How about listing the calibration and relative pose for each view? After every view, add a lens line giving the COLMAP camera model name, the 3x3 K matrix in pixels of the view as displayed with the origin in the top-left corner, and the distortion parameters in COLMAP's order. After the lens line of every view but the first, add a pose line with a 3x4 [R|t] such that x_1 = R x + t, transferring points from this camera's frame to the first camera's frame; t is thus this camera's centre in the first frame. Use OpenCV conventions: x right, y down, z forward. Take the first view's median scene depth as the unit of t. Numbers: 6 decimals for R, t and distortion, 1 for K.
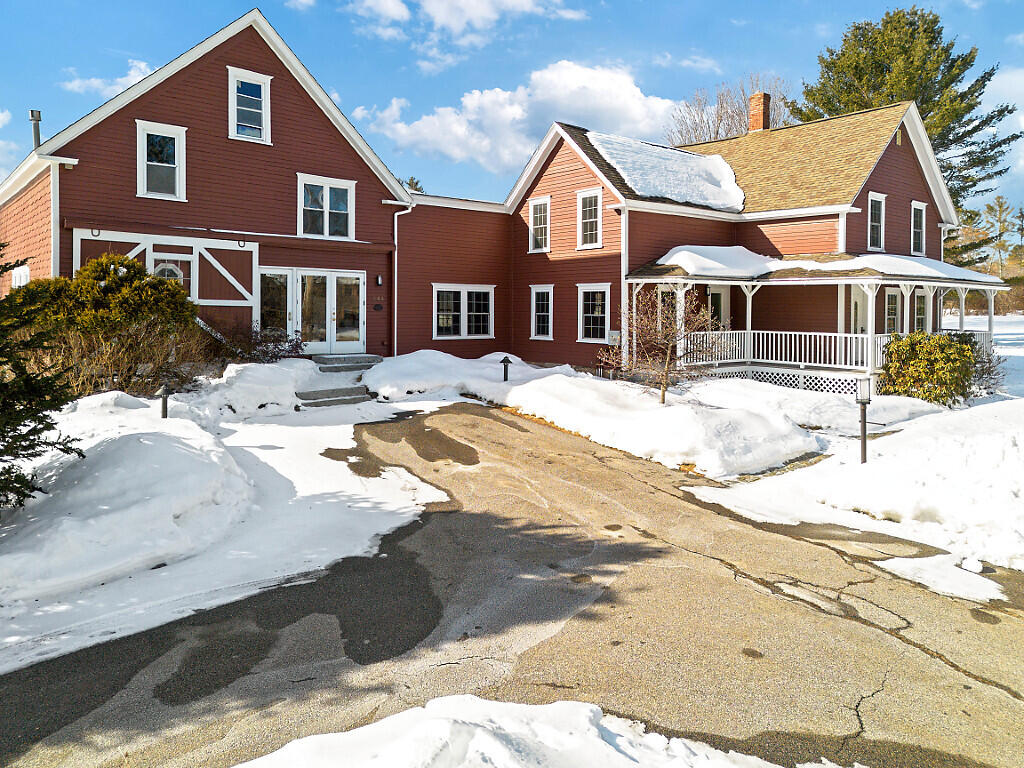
lens RADIAL K [[722.5, 0, 515.4], [0, 722.5, 337.5], [0, 0, 1]] dist [0.038248, -0.000764]
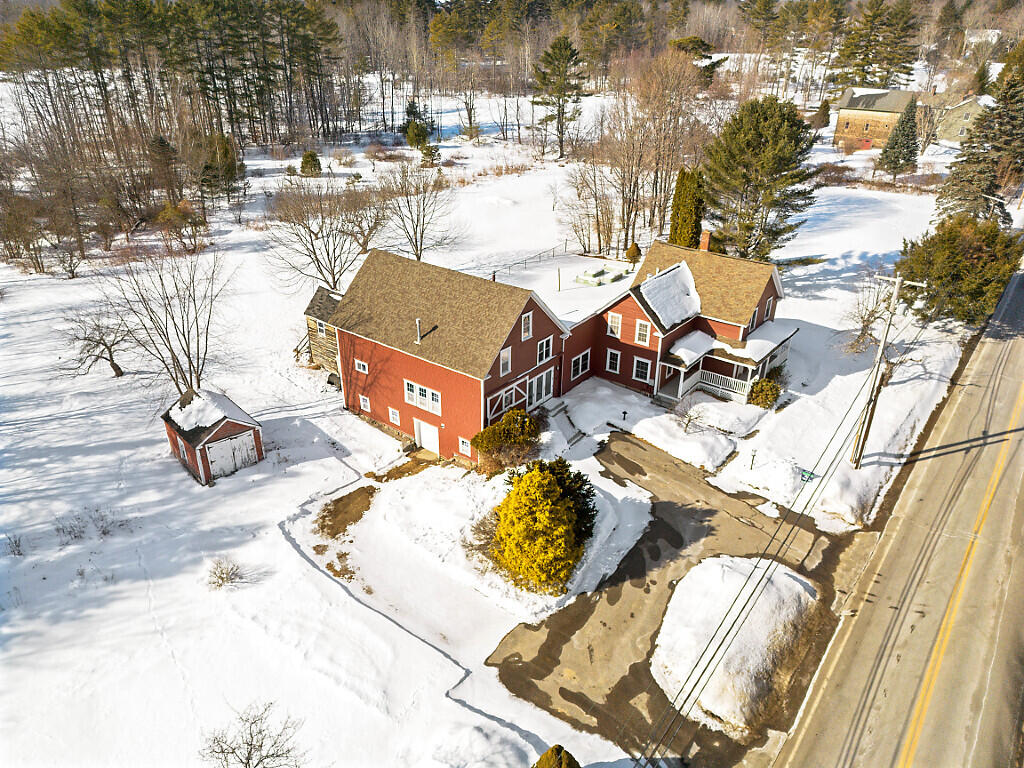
lens RADIAL K [[707.3, 0, 512.0], [0, 707.3, 384.0], [0, 0, 1]] dist [0.033415, -0.002558]
pose [[0.976643, -0.097826, 0.191305, -0.805672], [0.010570, 0.911140, 0.411960, -1.013988], [-0.214606, -0.400316, 0.890893, -1.066154]]
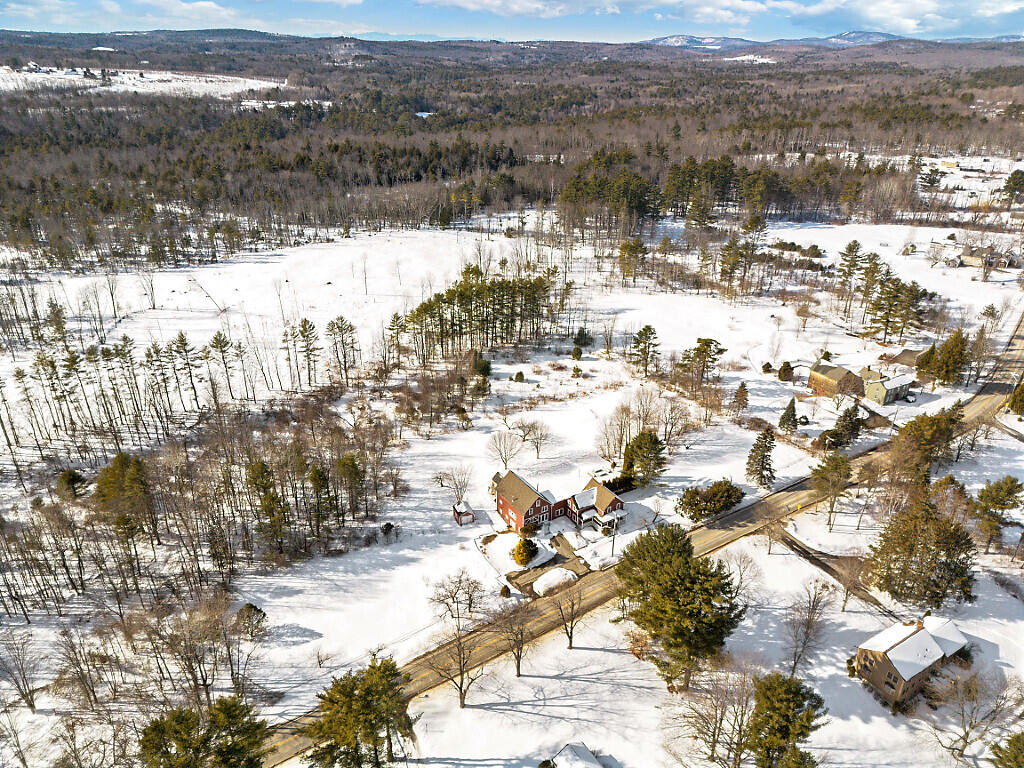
lens RADIAL K [[707.3, 0, 512.0], [0, 707.3, 384.0], [0, 0, 1]] dist [0.033415, -0.002558]
pose [[0.989565, 0.058605, -0.131632, 0.409352], [-0.003618, 0.923368, 0.383899, -4.990843], [0.144043, -0.379417, 0.913945, -6.538411]]
